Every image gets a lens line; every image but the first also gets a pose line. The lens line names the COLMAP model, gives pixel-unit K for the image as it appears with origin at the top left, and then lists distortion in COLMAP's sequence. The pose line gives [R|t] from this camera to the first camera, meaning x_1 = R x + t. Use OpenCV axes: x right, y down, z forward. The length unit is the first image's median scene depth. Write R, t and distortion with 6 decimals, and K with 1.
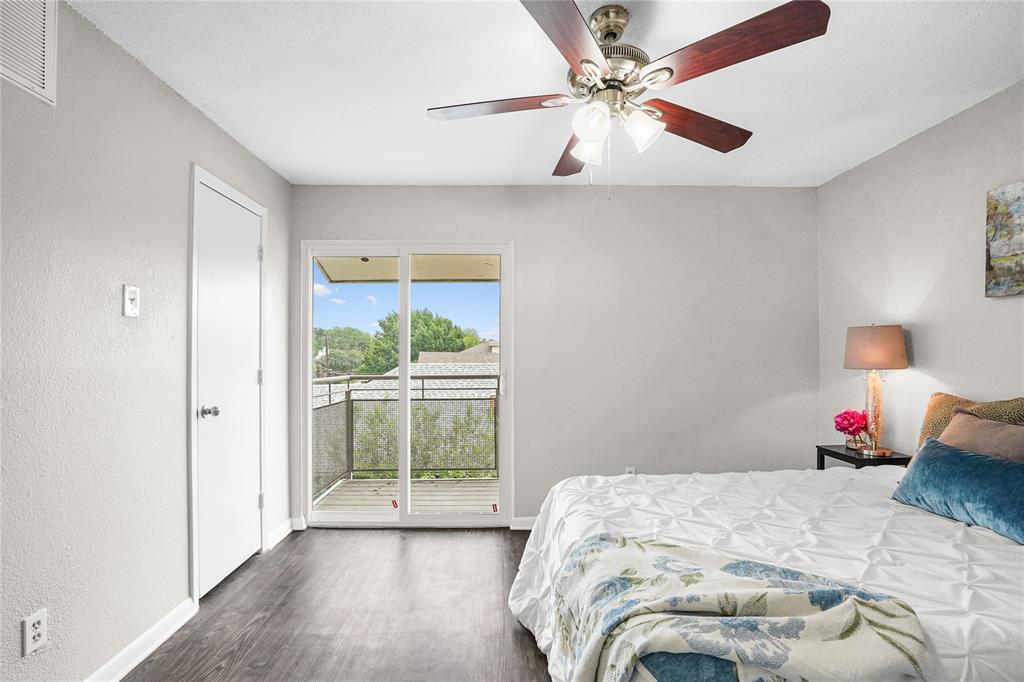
lens RADIAL K [[478.5, 0, 509.1], [0, 478.5, 339.3], [0, 0, 1]] dist [-0.064178, 0.025600]
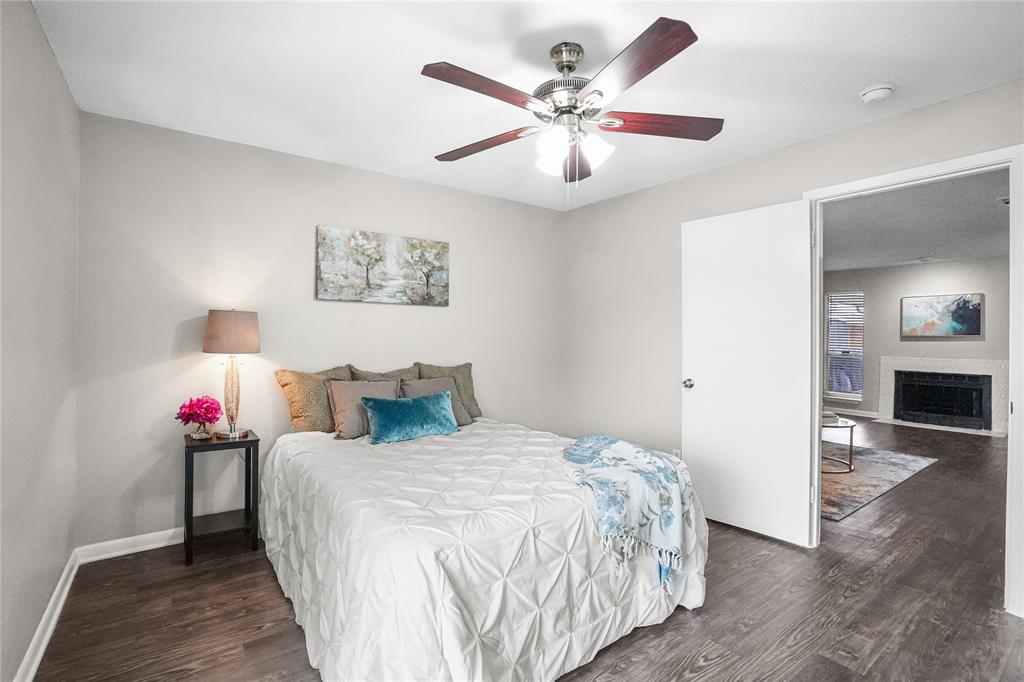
lens RADIAL K [[478.5, 0, 509.1], [0, 478.5, 339.3], [0, 0, 1]] dist [-0.064178, 0.025600]
pose [[-0.570238, -0.005152, 0.821463, -0.454979], [-0.028060, 0.999519, -0.013210, 0.032275], [-0.821000, -0.030583, -0.570109, 1.211073]]
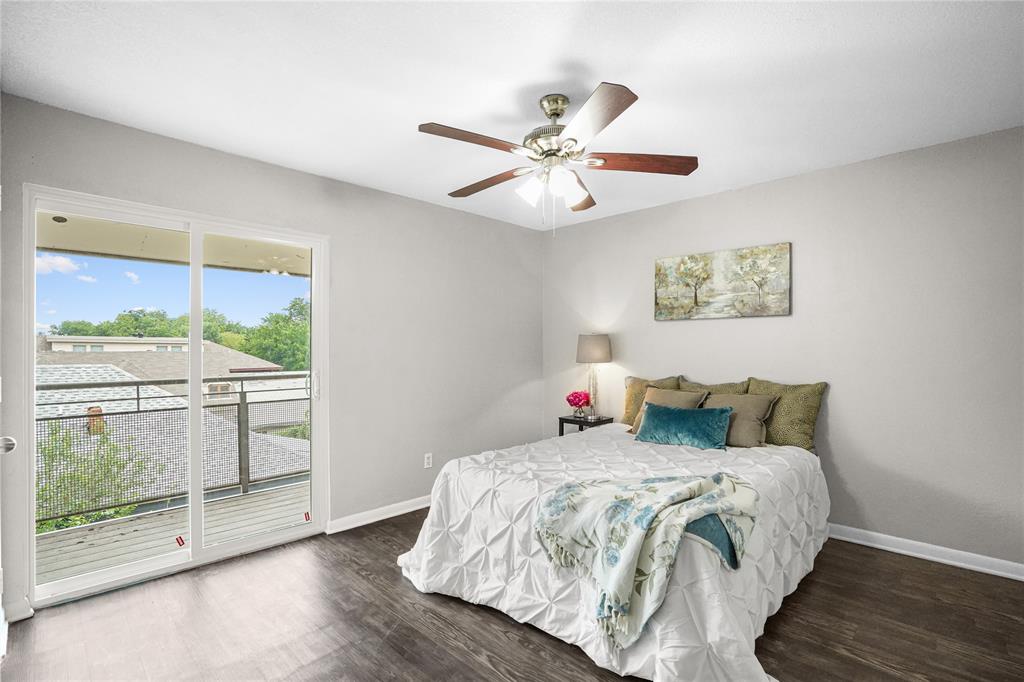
lens RADIAL K [[478.5, 0, 508.9], [0, 478.5, 348.7], [0, 0, 1]] dist [-0.064440, 0.023755]
pose [[0.715606, 0.002790, 0.698499, -0.557613], [-0.019207, 0.999692, 0.015684, -0.001317], [-0.698240, -0.024640, 0.715439, 0.083353]]
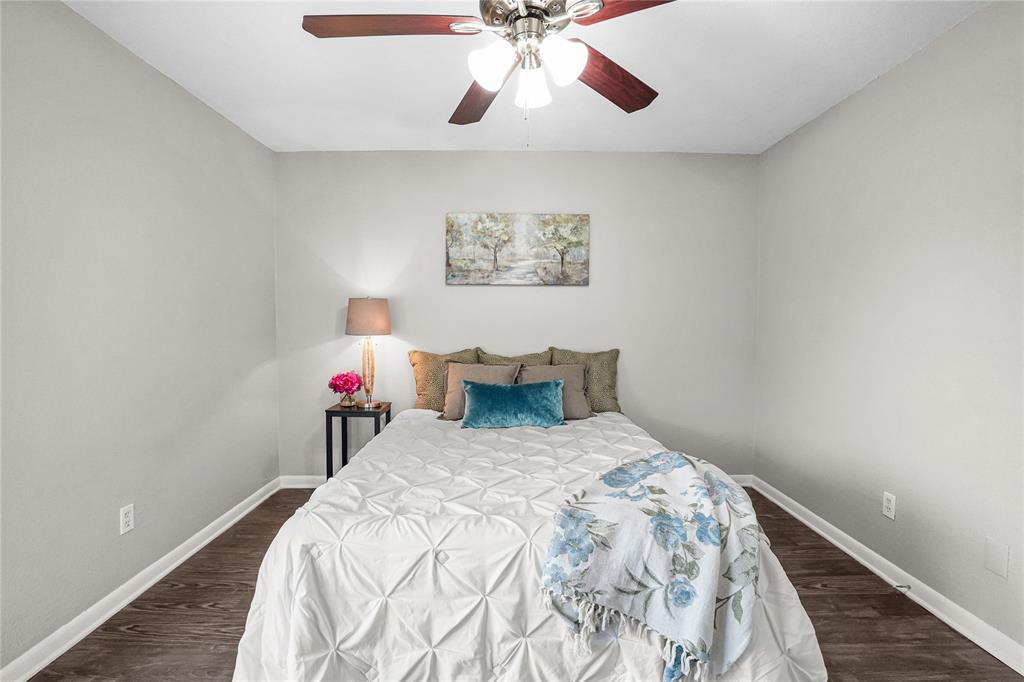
lens RADIAL K [[478.5, 0, 509.1], [0, 478.5, 339.3], [0, 0, 1]] dist [-0.064178, 0.025600]
pose [[0.014986, -0.037654, 0.999178, -0.464029], [-0.028727, 0.998862, 0.038073, 0.020111], [-0.999475, -0.029274, 0.013887, 0.692607]]
